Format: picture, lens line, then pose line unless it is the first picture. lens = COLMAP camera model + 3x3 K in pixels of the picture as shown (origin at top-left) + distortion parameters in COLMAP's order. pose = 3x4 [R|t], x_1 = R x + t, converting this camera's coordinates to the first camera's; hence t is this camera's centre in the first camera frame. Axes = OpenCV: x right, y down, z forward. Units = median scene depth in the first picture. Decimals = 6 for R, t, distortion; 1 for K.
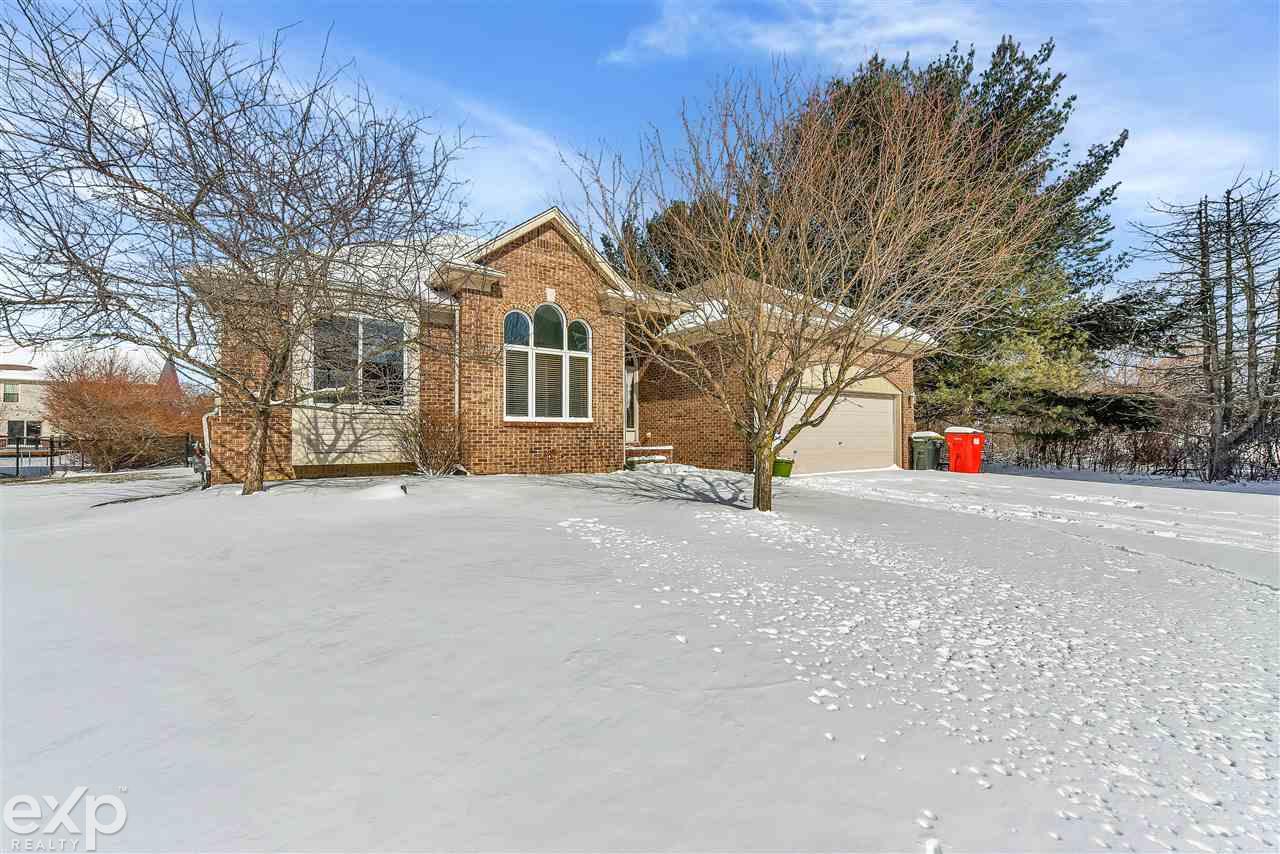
lens RADIAL K [[529.2, 0, 643.9], [0, 529.2, 433.3], [0, 0, 1]] dist [0.000853, -0.000008]
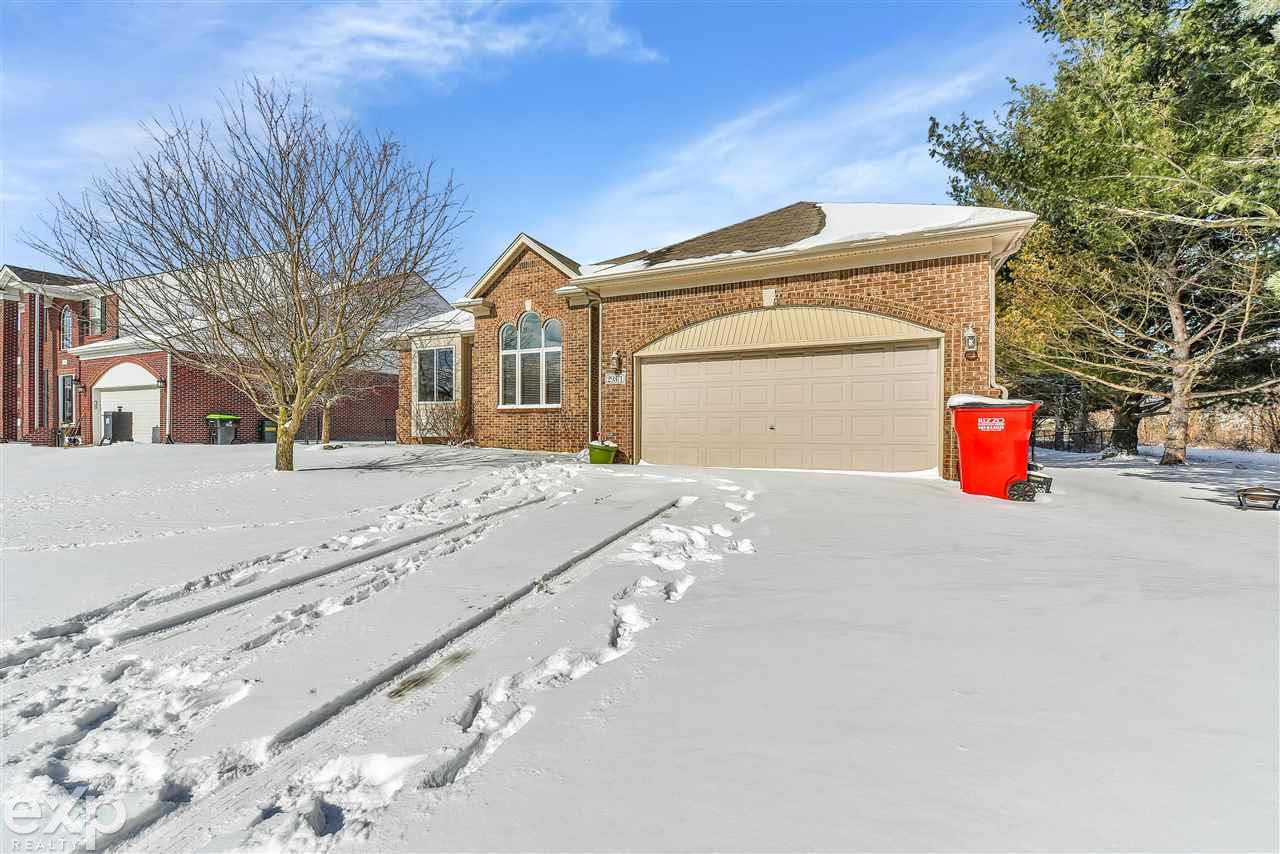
lens RADIAL K [[522.2, 0, 632.7], [0, 522.2, 426.0], [0, 0, 1]] dist [0.001621, -0.006170]
pose [[0.501155, 0.001425, -0.865356, 0.959446], [0.002701, 0.999991, 0.003211, 0.015751], [0.865353, -0.003946, 0.501147, 0.576567]]
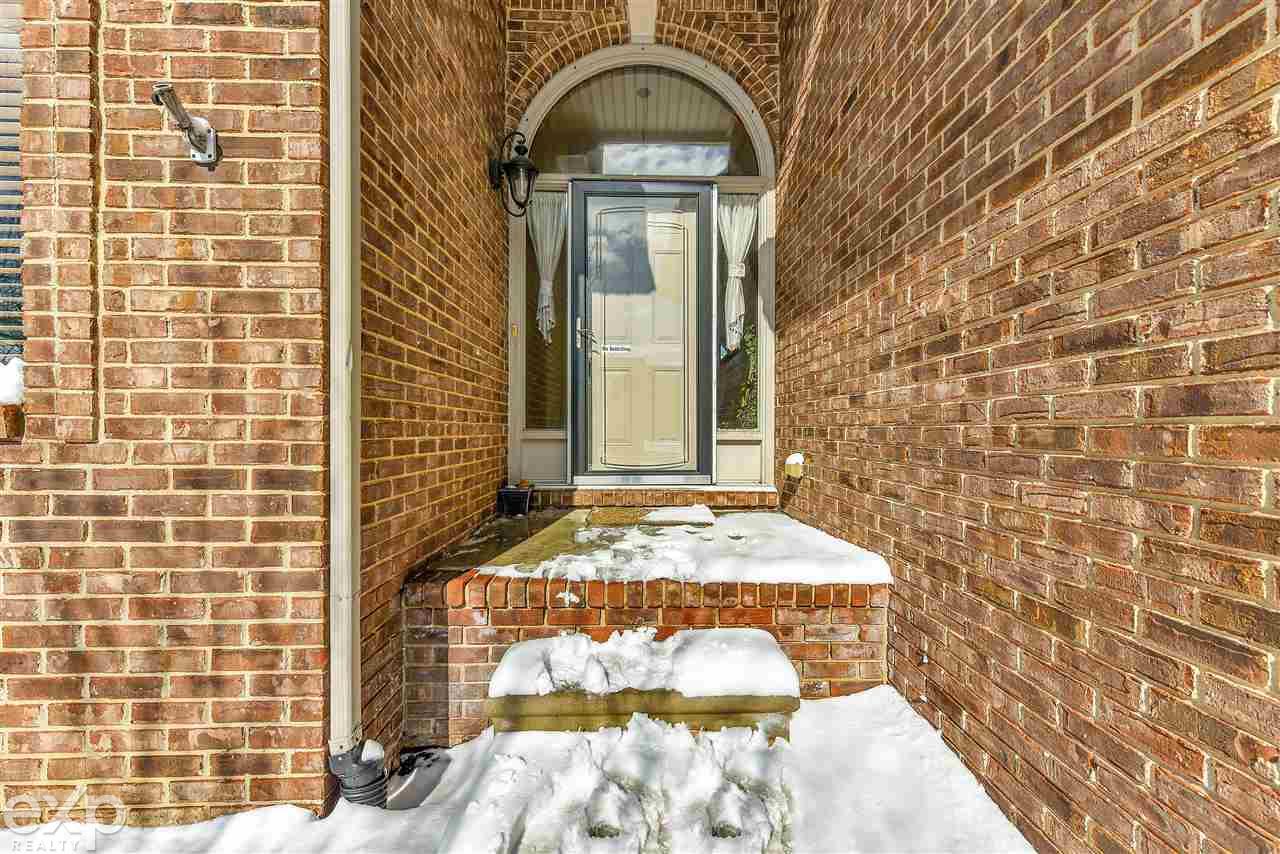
lens RADIAL K [[529.2, 0, 643.9], [0, 529.2, 433.3], [0, 0, 1]] dist [0.000853, -0.000008]
pose [[0.840319, 0.010308, -0.541994, 0.090077], [-0.002347, 0.999879, 0.015378, -0.015366], [0.542087, -0.011650, 0.840242, 0.984046]]
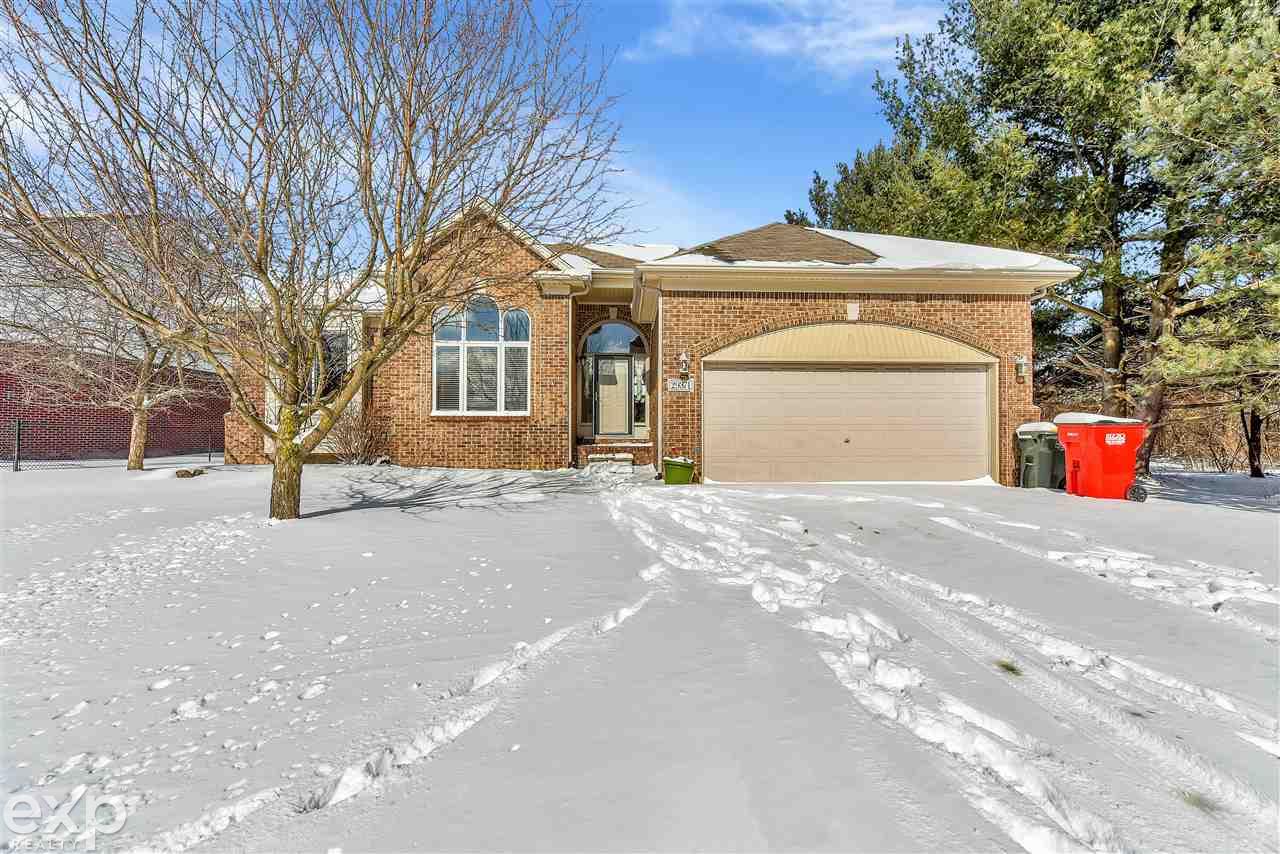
lens RADIAL K [[522.2, 0, 632.7], [0, 522.2, 426.0], [0, 0, 1]] dist [0.001621, -0.006170]
pose [[0.840329, -0.007511, -0.542025, 0.562426], [-0.000530, 0.999892, -0.014677, 0.010959], [0.542077, 0.012620, 0.840234, 0.326331]]
